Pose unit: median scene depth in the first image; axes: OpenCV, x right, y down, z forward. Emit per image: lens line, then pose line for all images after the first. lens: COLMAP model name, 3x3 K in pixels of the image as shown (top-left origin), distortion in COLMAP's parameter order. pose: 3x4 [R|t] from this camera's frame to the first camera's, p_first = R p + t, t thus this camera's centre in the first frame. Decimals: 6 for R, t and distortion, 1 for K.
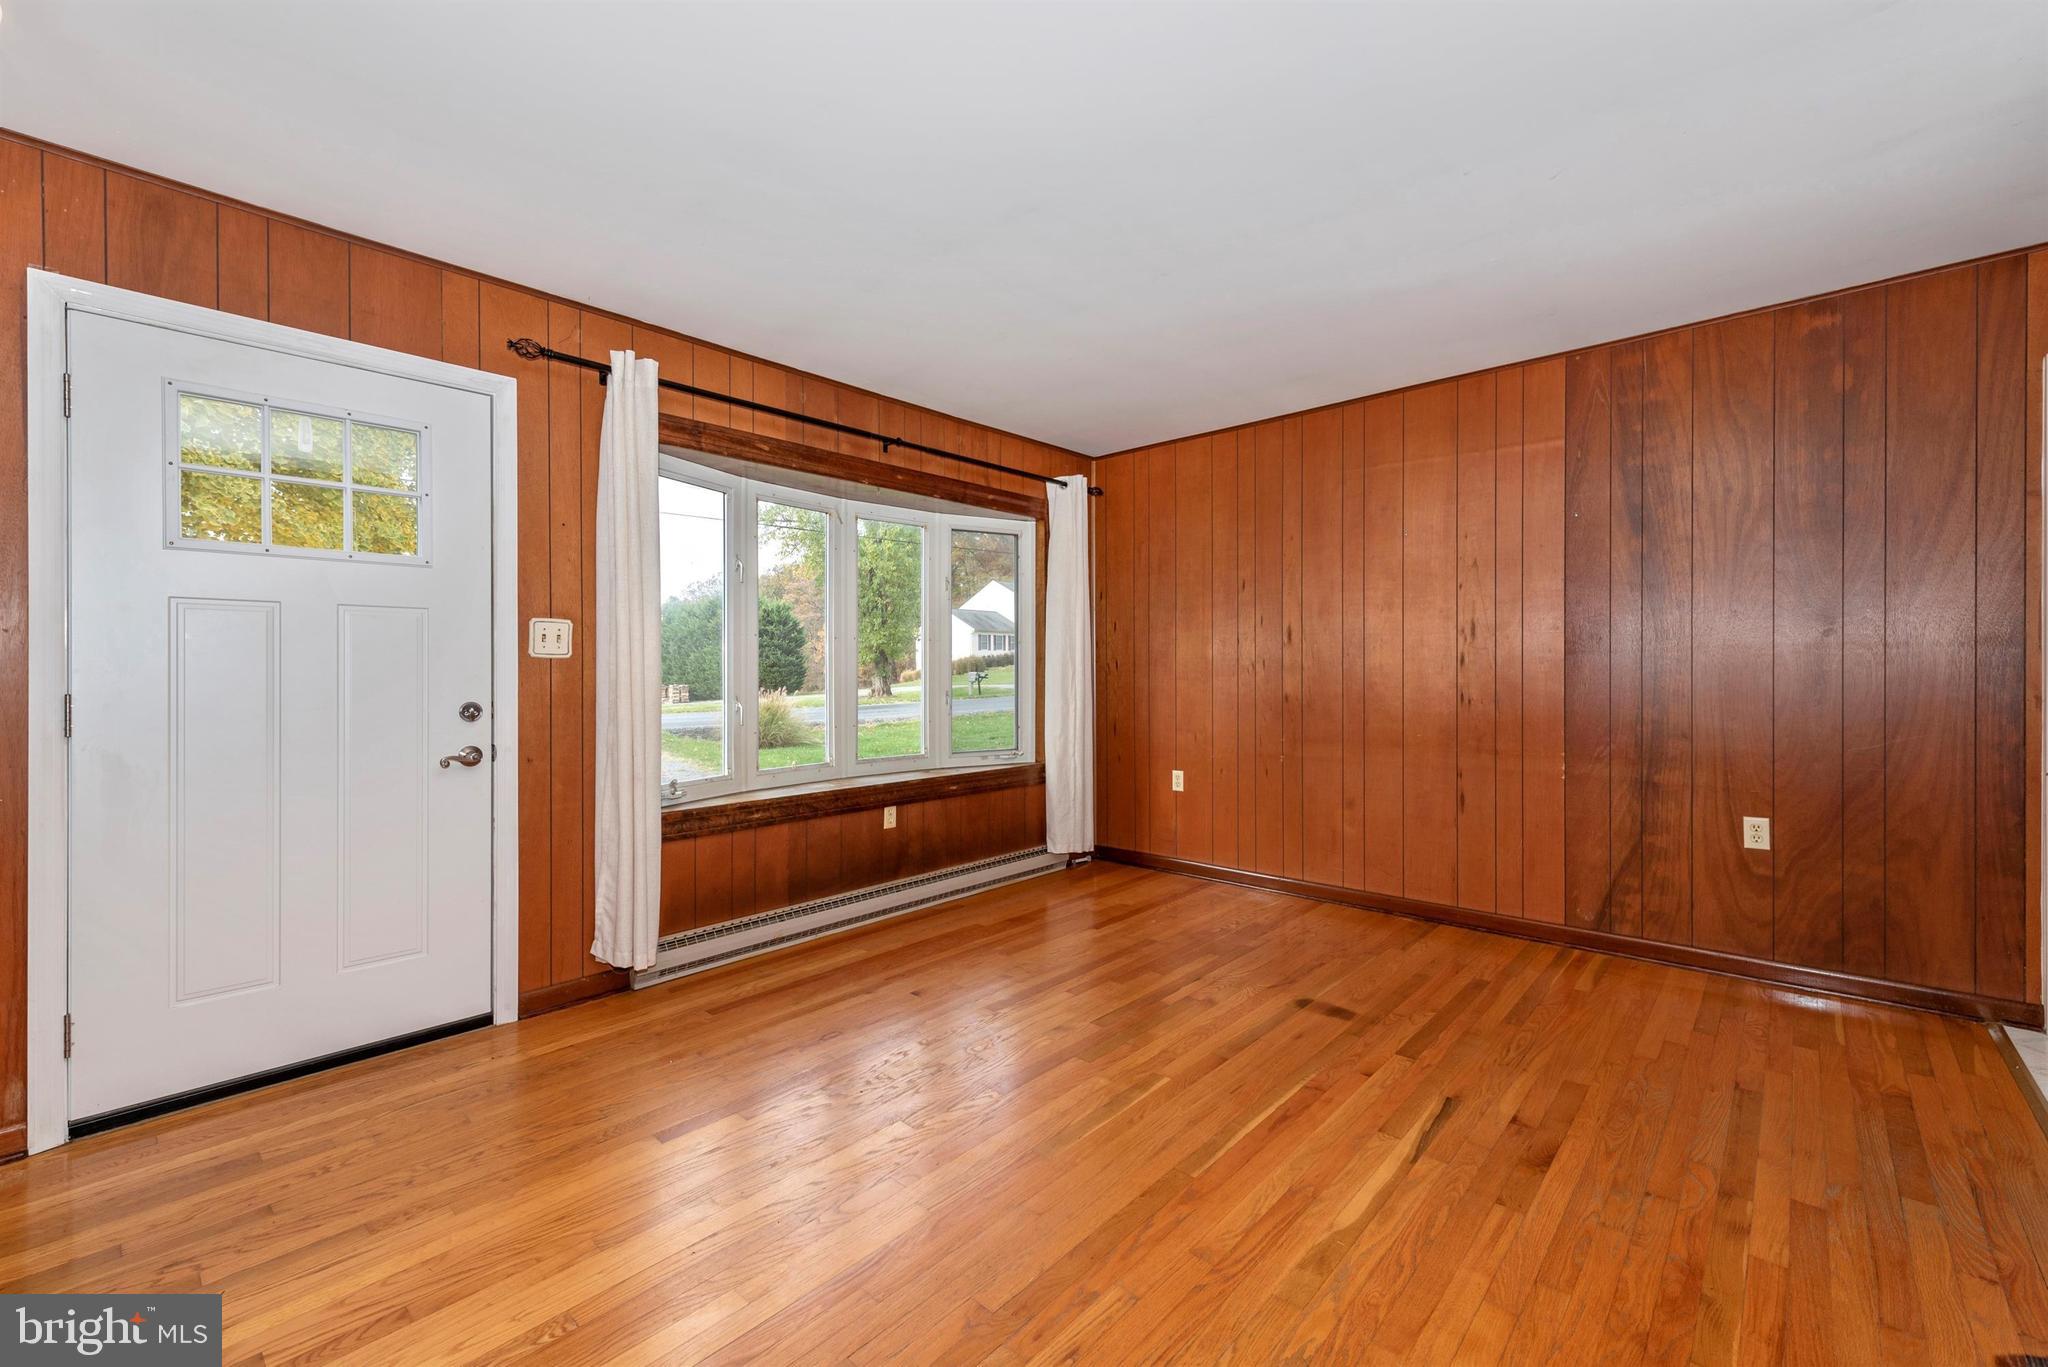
lens RADIAL K [[845.8, 0, 1024.0], [0, 845.8, 683.5], [0, 0, 1]] dist [0.028804, -0.013988]
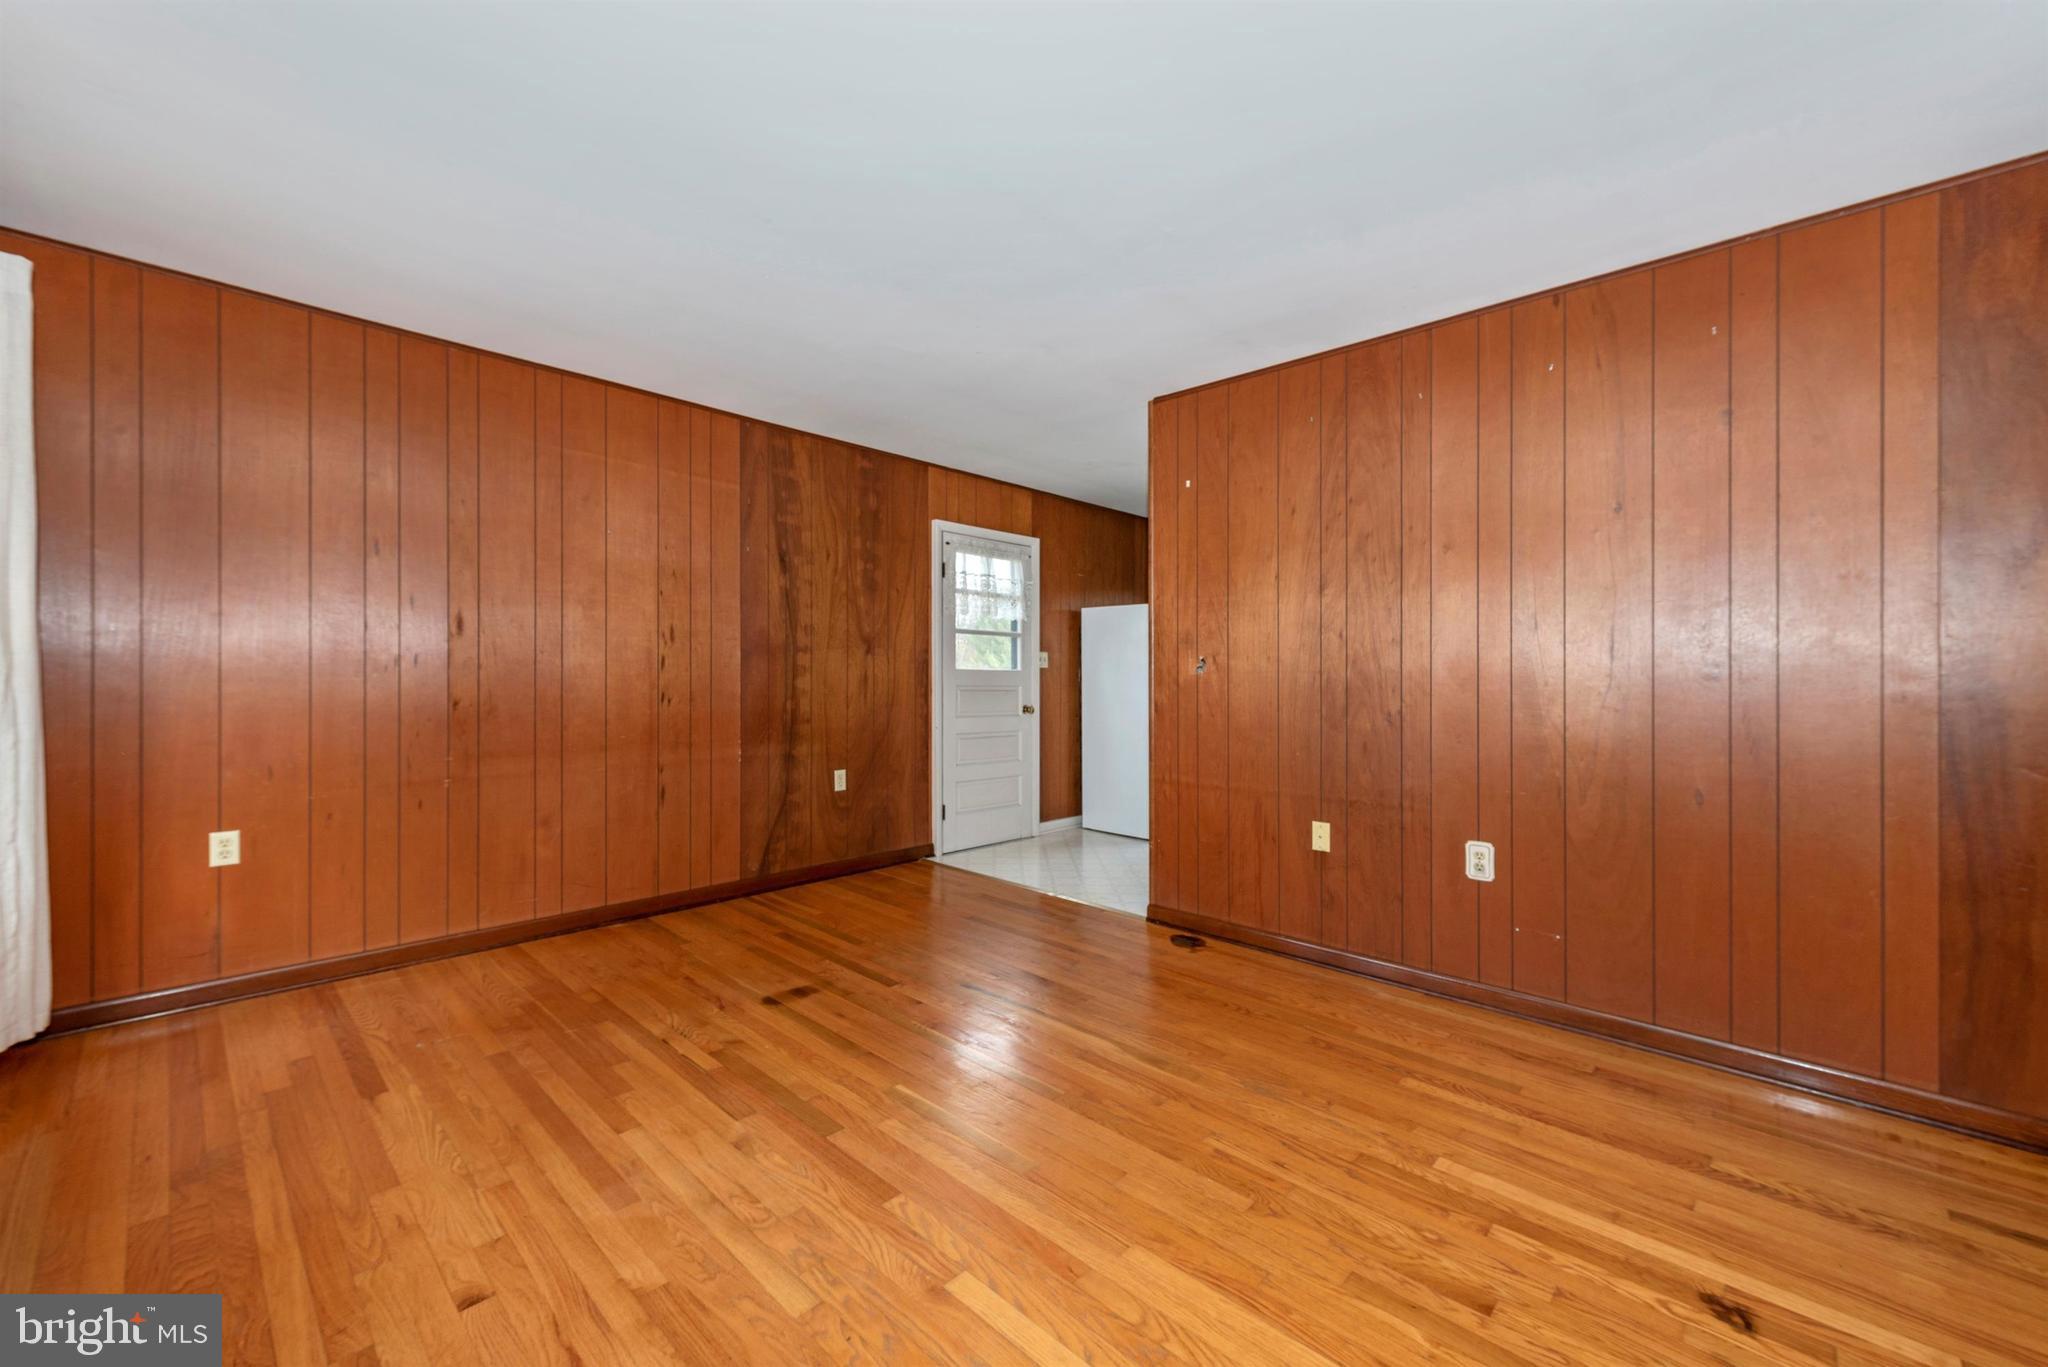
lens RADIAL K [[806.9, 0, 1020.0], [0, 806.9, 678.1], [0, 0, 1]] dist [0.001699, 0.000006]
pose [[0.021034, 0.002917, 0.999774, -0.534970], [0.006074, 0.999977, -0.003045, -0.002080], [-0.999760, 0.006137, 0.021016, 0.587476]]
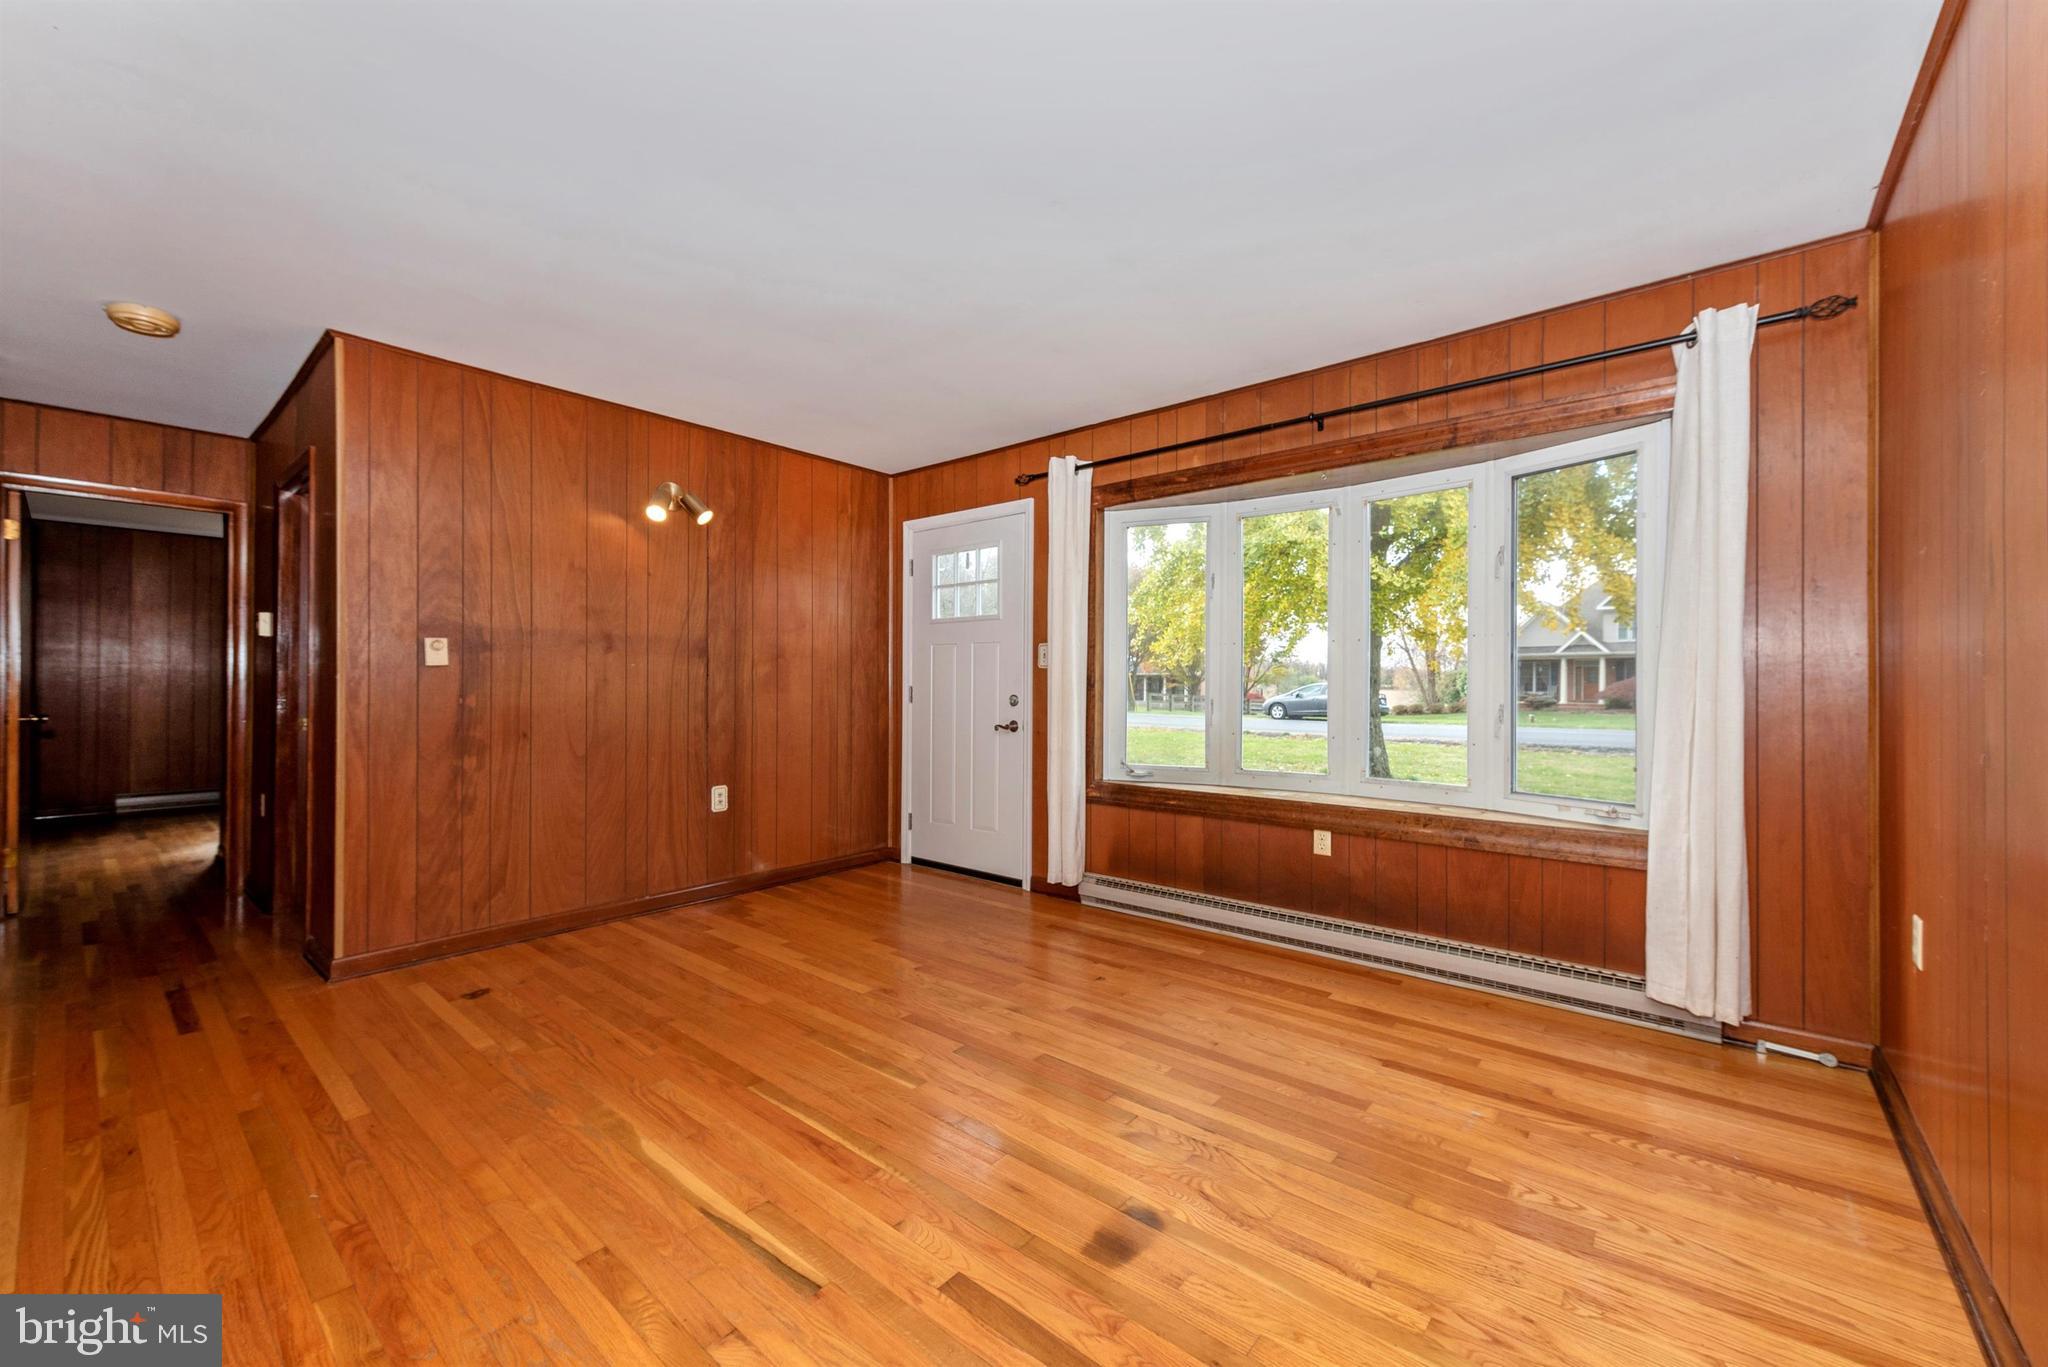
lens RADIAL K [[806.9, 0, 1020.0], [0, 806.9, 678.1], [0, 0, 1]] dist [0.001699, 0.000006]
pose [[0.033586, 0.000102, -0.999436, 0.778921], [-0.016311, 0.999867, -0.000446, -0.008167], [0.999303, 0.016317, 0.033583, 0.762465]]
